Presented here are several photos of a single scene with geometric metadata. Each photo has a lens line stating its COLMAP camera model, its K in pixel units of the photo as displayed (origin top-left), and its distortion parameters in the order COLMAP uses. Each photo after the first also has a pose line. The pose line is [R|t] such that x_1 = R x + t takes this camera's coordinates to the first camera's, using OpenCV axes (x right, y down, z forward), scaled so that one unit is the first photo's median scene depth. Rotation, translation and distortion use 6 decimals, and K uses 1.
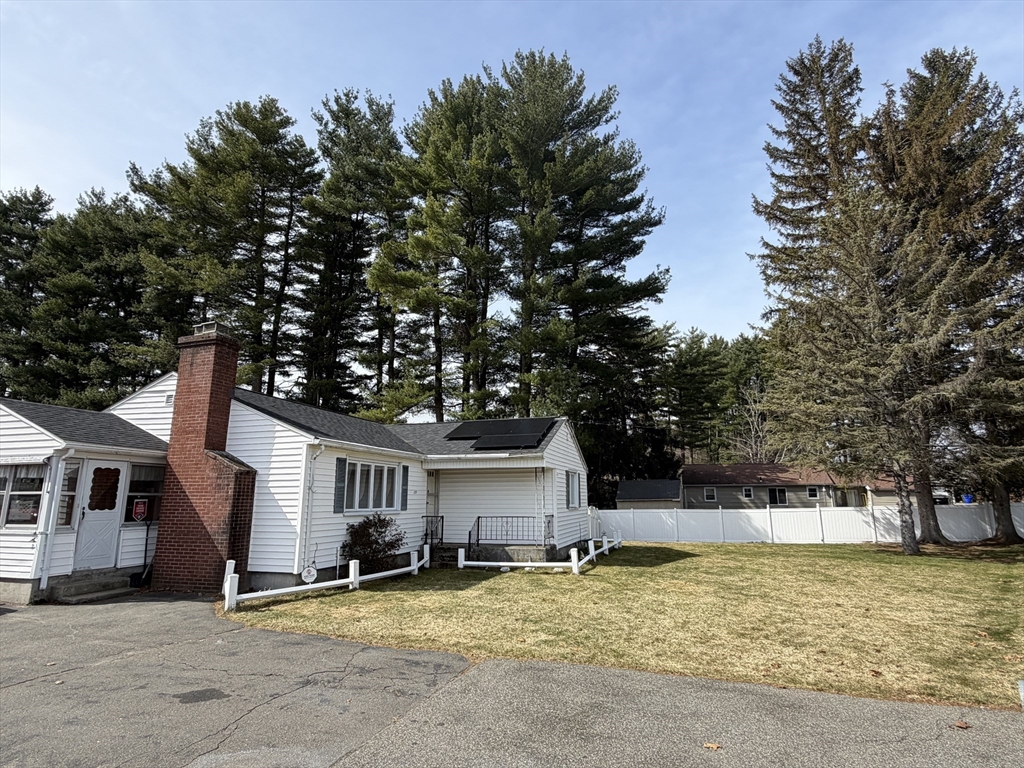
lens RADIAL K [[548.5, 0, 514.2], [0, 548.5, 383.8], [0, 0, 1]] dist [0.001769, -0.000913]
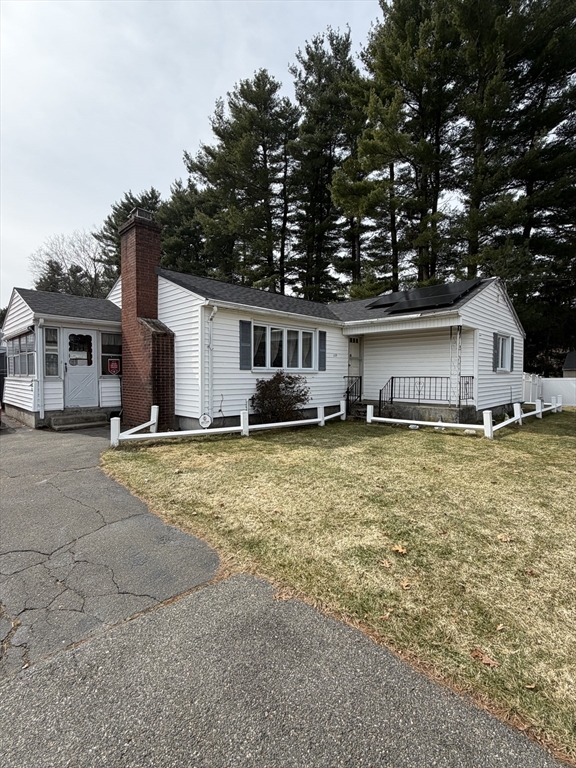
lens RADIAL K [[362.3, 0, 290.6], [0, 362.3, 385.8], [0, 0, 1]] dist [0.004191, 0.000857]
pose [[0.890294, 0.019881, -0.454952, 0.079784], [0.089461, 0.971943, 0.217539, 0.090458], [0.446513, -0.234374, 0.863537, 0.311176]]
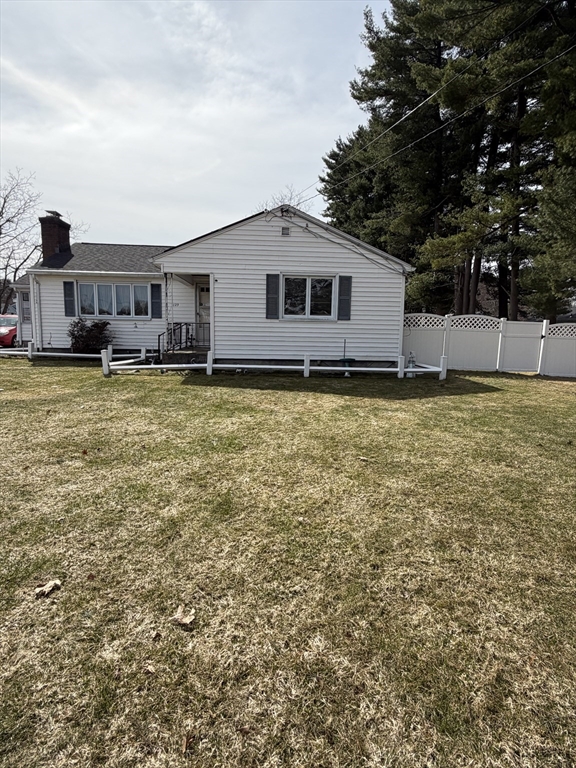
lens RADIAL K [[411.3, 0, 288.8], [0, 411.3, 383.9], [0, 0, 1]] dist [0.001769, -0.000913]
pose [[0.361528, 0.137499, -0.922167, 0.831066], [0.174018, 0.961735, 0.211621, 0.223355], [0.915978, -0.236980, 0.323767, 0.912205]]
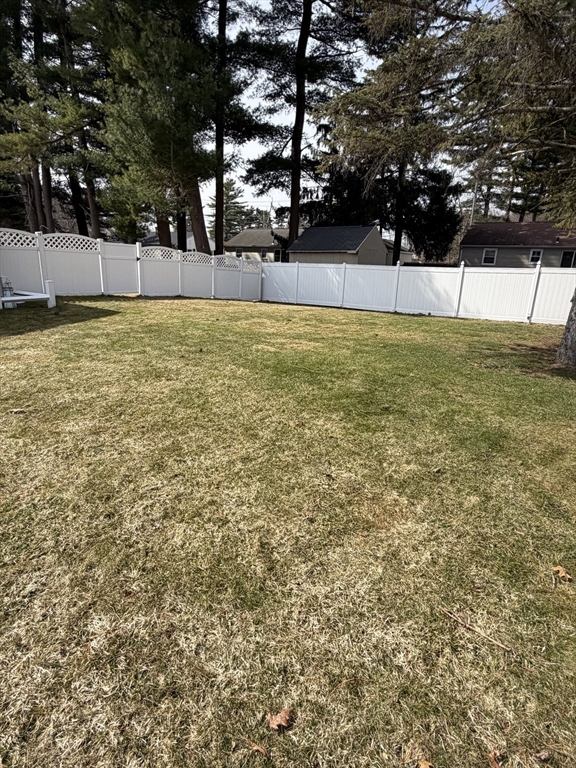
lens RADIAL K [[411.3, 0, 285.0], [0, 411.3, 382.1], [0, 0, 1]] dist [0.001769, -0.000913]
pose [[0.961958, 0.110907, -0.249672, 0.794085], [0.019295, 0.884027, 0.467037, 0.224109], [0.272514, -0.454087, 0.848258, 0.893359]]
